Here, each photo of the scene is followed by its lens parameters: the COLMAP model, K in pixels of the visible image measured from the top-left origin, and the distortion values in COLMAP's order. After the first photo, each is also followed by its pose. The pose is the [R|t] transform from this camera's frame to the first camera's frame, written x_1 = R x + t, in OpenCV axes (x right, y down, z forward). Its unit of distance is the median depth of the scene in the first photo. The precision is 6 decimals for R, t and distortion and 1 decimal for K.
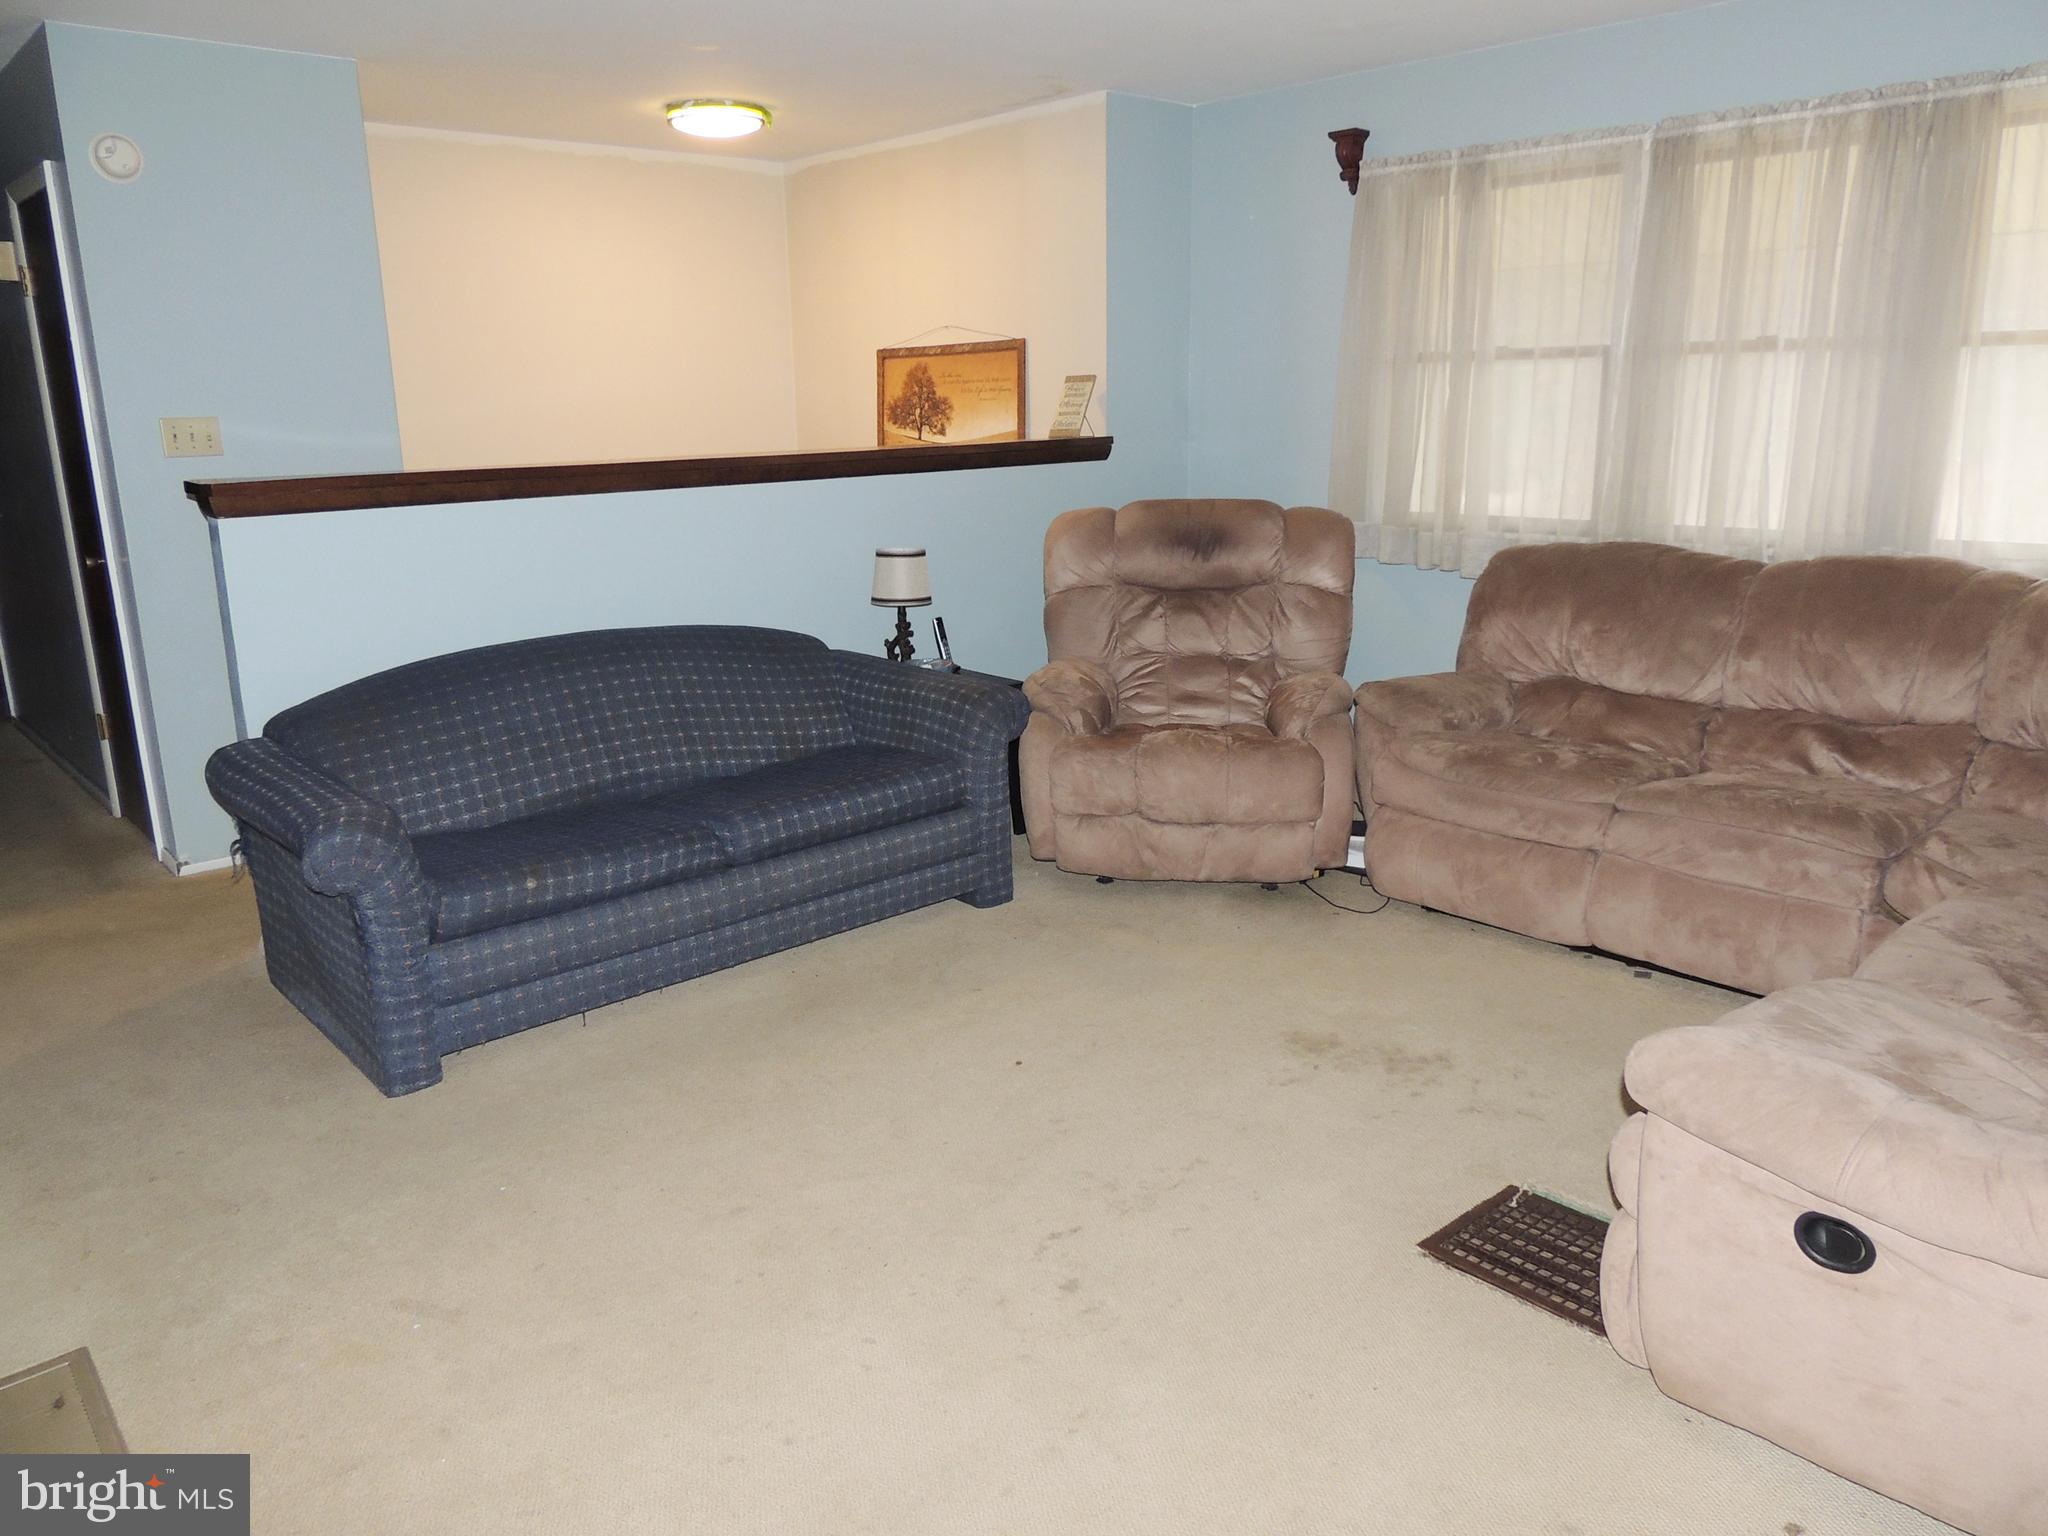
lens RADIAL K [[1462.7, 0, 1035.1], [0, 1462.7, 769.3], [0, 0, 1]] dist [-0.024307, 0.003752]
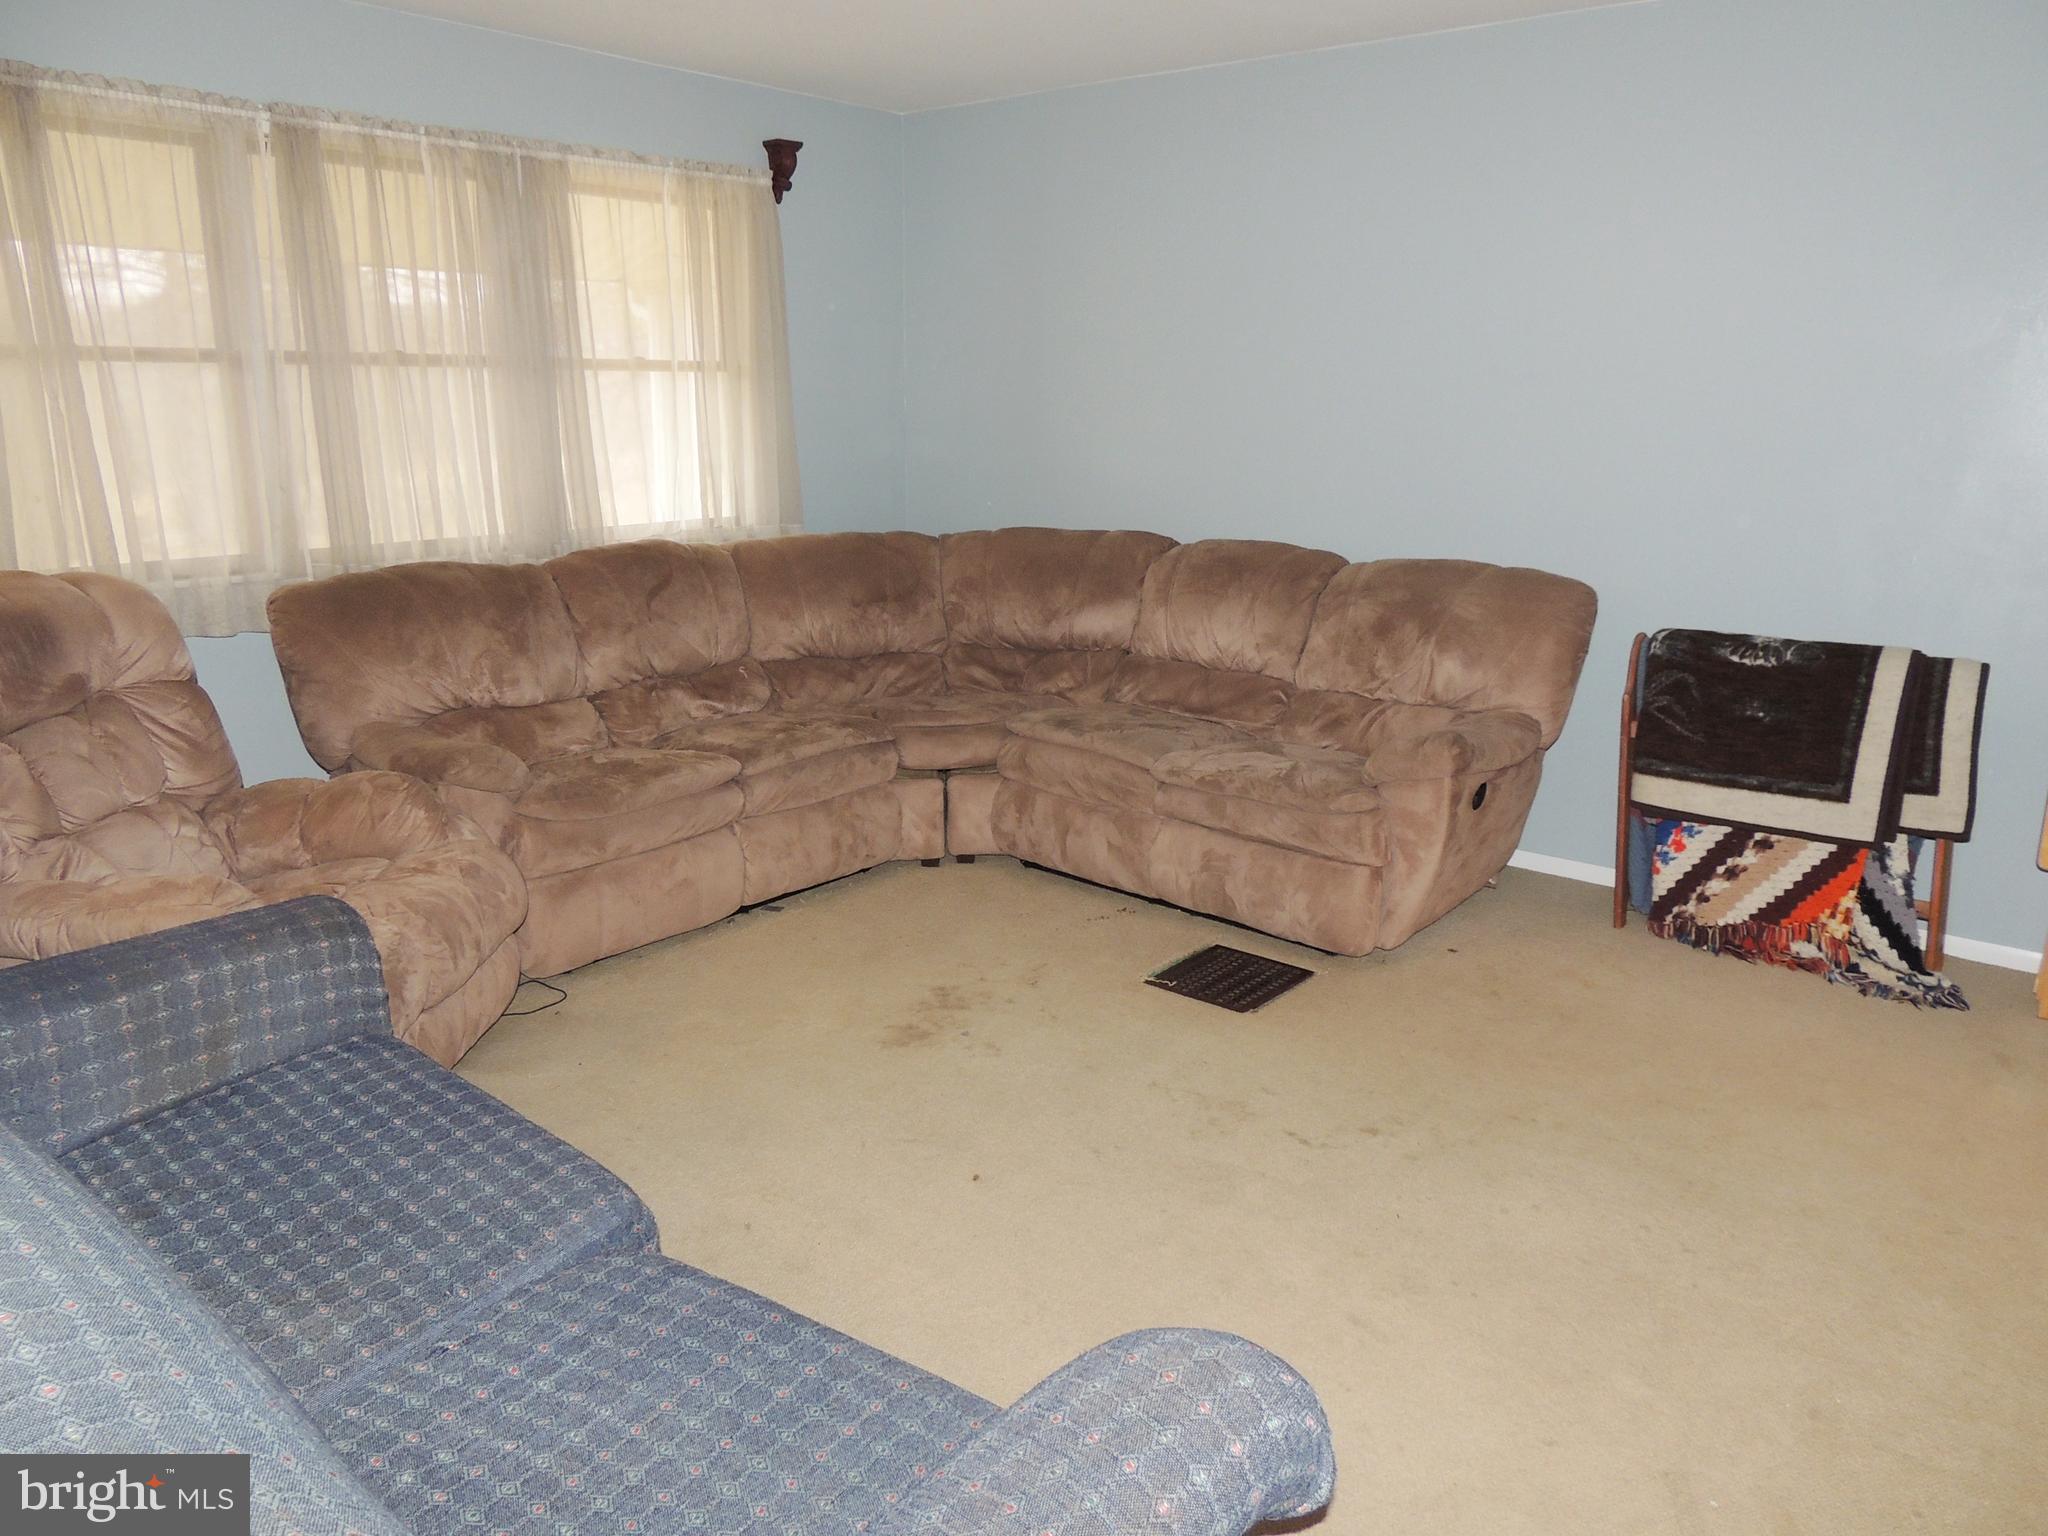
lens RADIAL K [[1462.7, 0, 1035.1], [0, 1462.7, 769.3], [0, 0, 1]] dist [-0.024307, 0.003752]
pose [[-0.143647, -0.233290, 0.961739, -0.608917], [0.234903, 0.936006, 0.262134, -0.188807], [-0.961346, 0.263570, -0.079654, 0.741988]]
